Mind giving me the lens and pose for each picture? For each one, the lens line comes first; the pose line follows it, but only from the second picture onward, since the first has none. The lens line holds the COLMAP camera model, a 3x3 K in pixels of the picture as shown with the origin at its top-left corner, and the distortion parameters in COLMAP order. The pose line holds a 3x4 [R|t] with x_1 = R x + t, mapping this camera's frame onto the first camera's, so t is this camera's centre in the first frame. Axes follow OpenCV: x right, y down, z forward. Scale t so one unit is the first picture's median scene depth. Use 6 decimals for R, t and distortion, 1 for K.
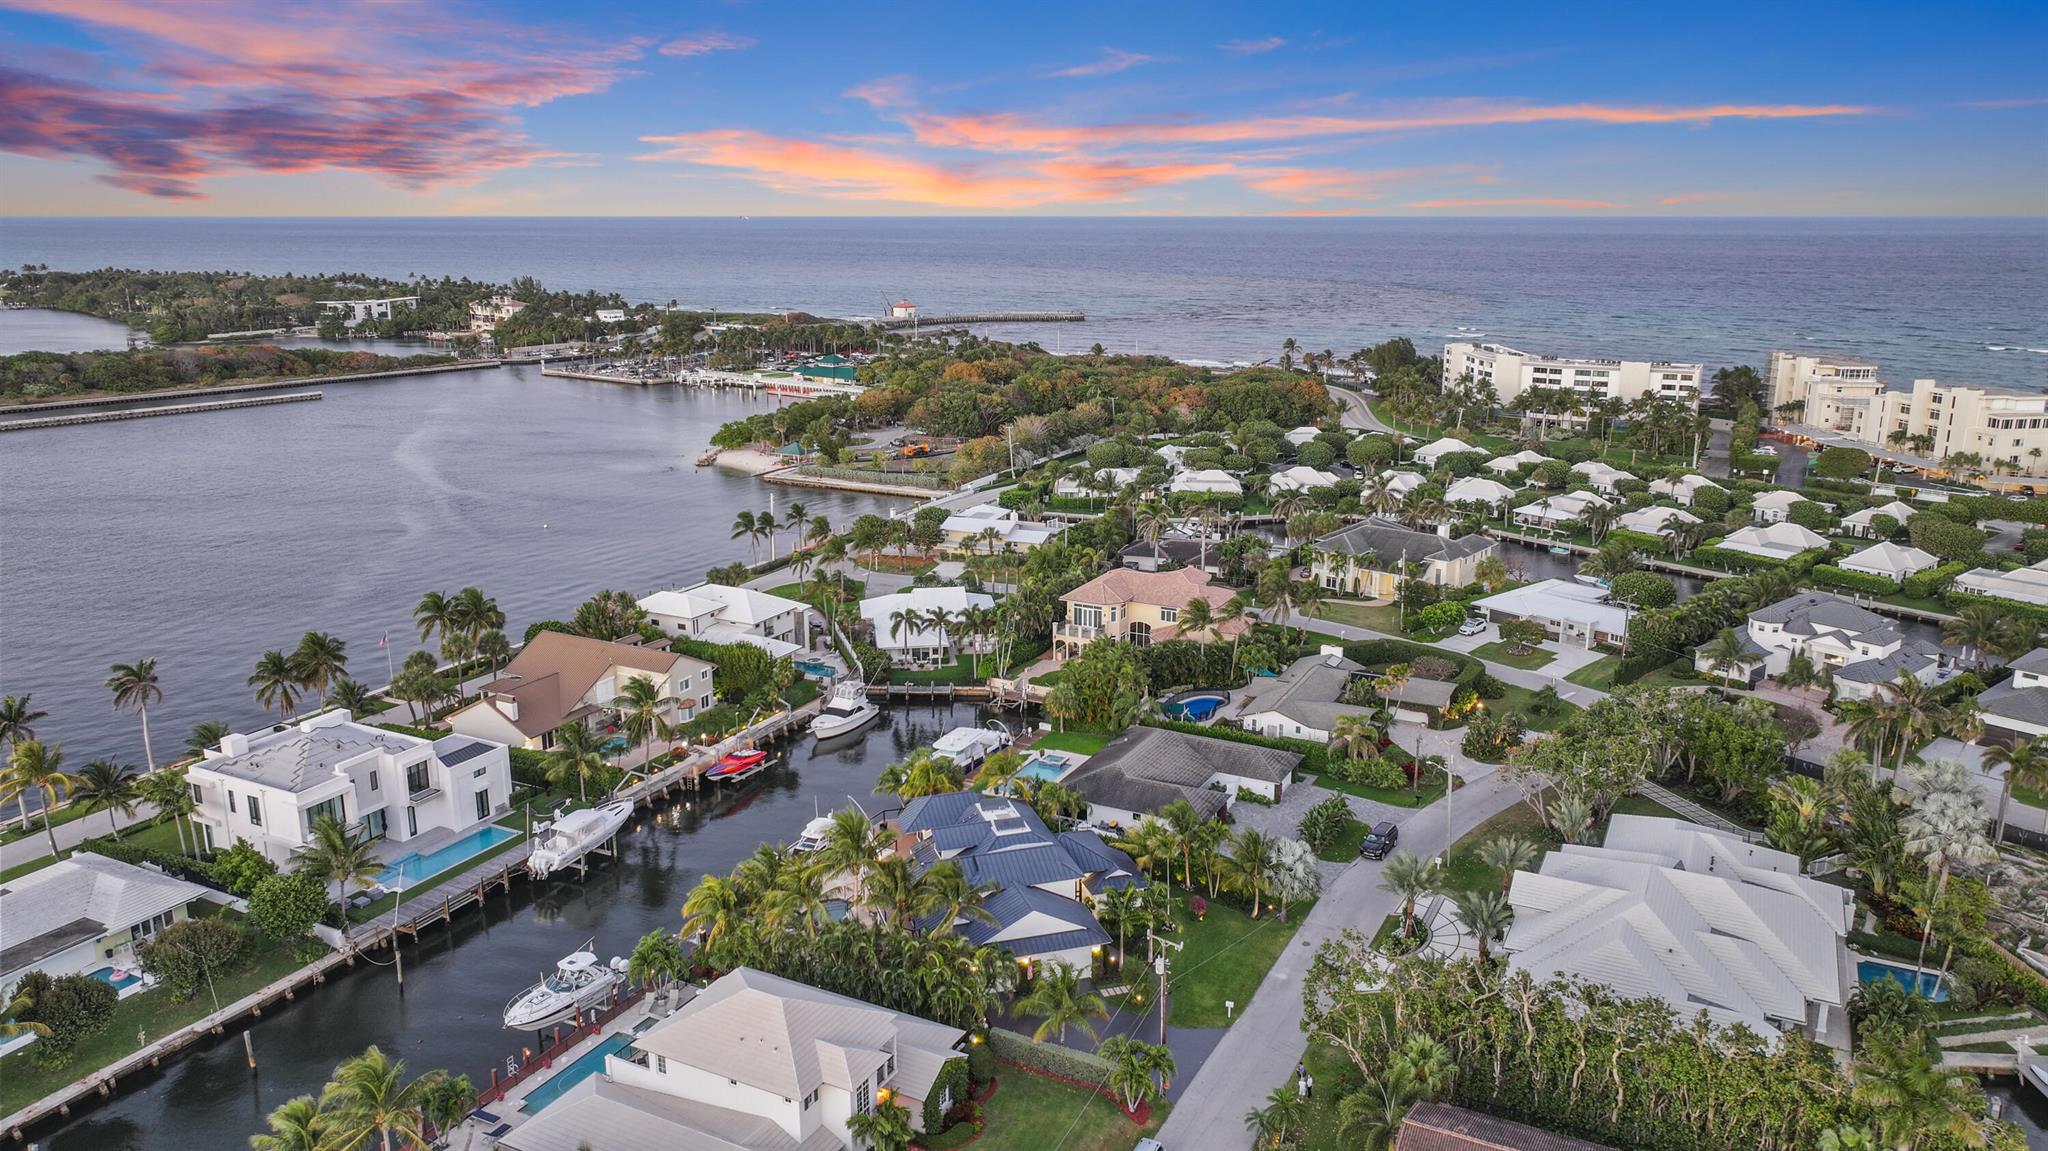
lens RADIAL K [[1426.5, 0, 1014.3], [0, 1426.5, 576.2], [0, 0, 1]] dist [-0.001514, 0.001343]
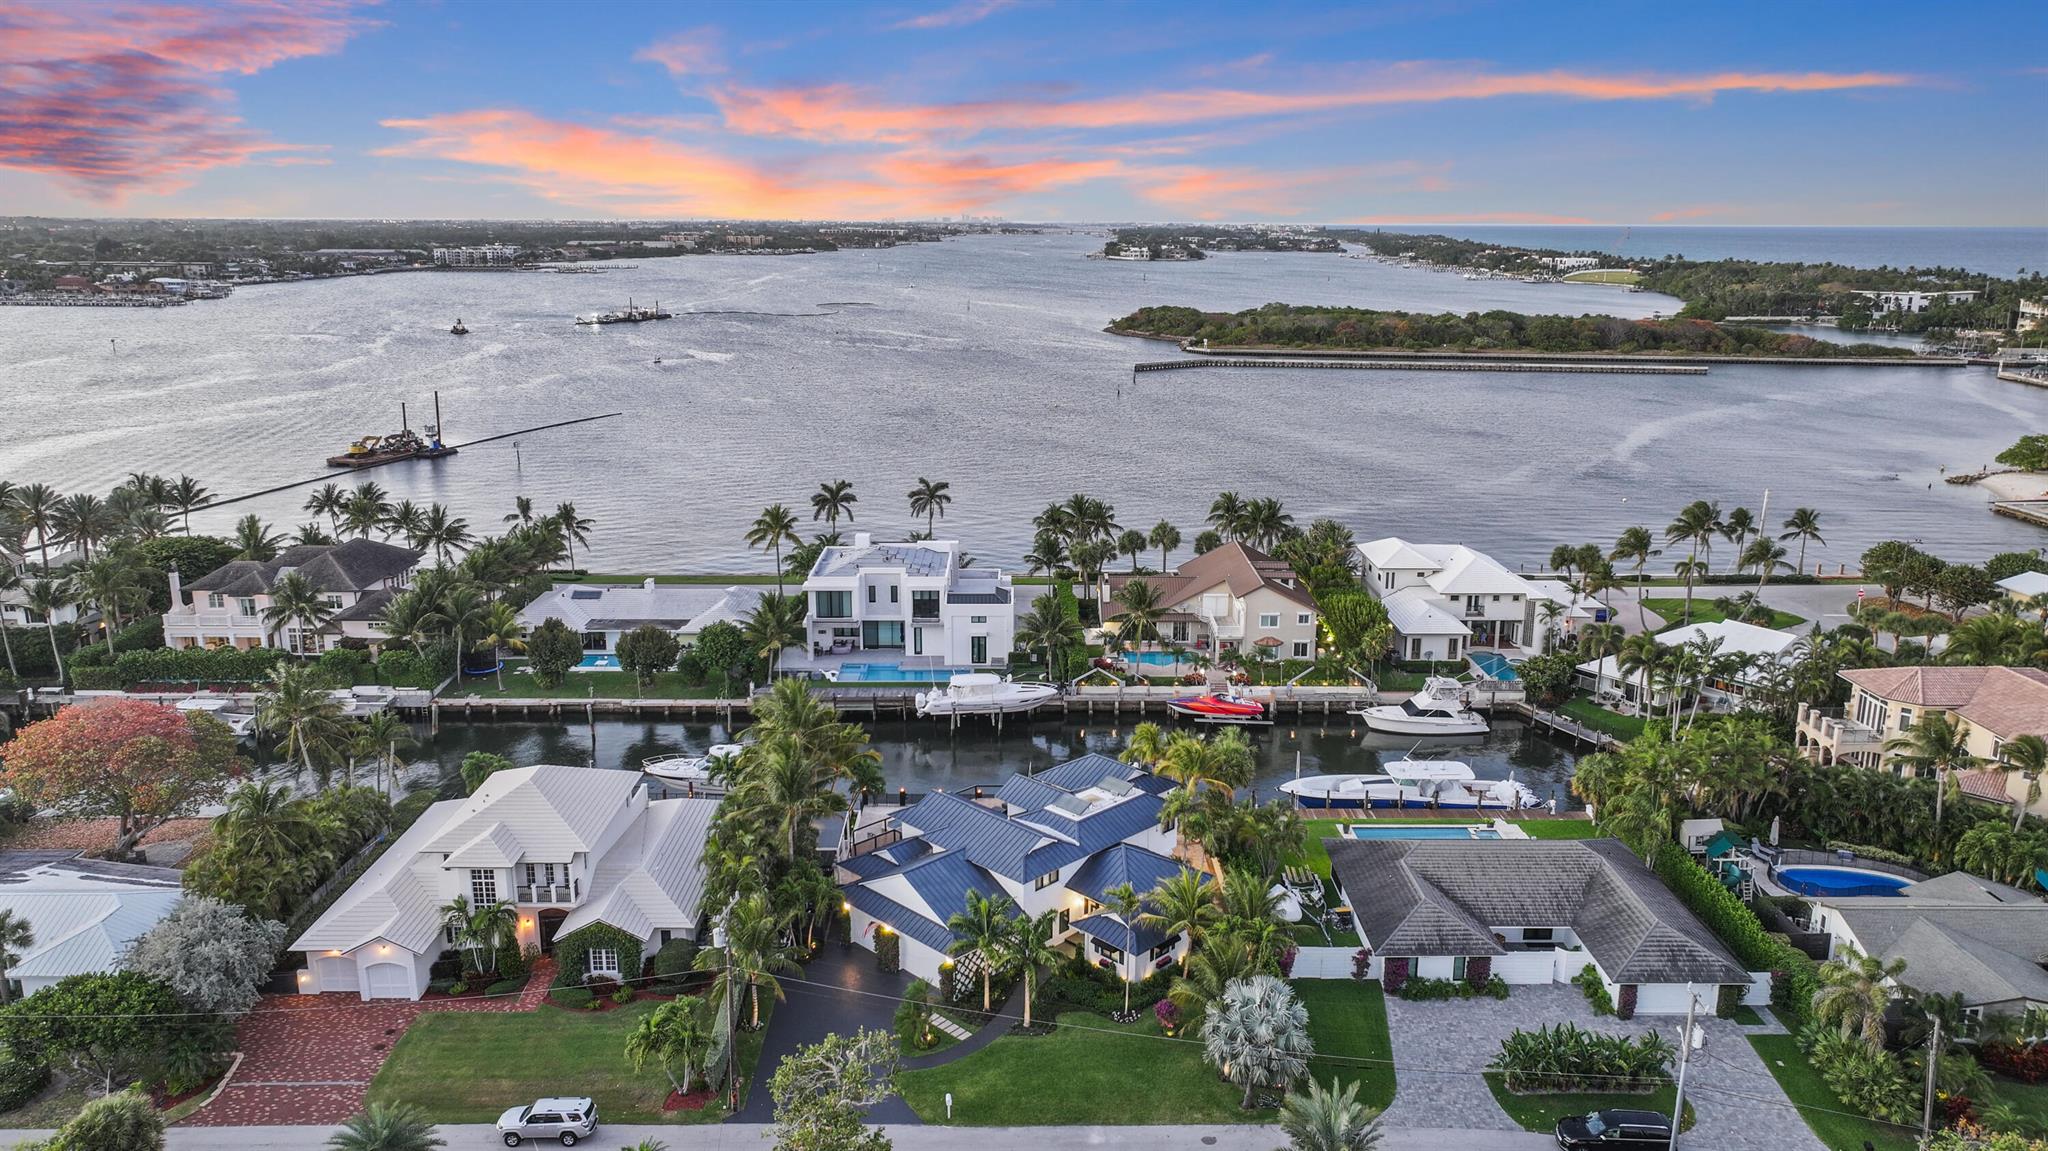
lens RADIAL K [[1426.5, 0, 1014.3], [0, 1426.5, 576.2], [0, 0, 1]] dist [-0.001514, 0.001343]
pose [[0.457136, 0.216347, -0.862682, 0.403163], [-0.222076, 0.967005, 0.124832, -0.023886], [0.861226, 0.134516, 0.490098, 0.362656]]
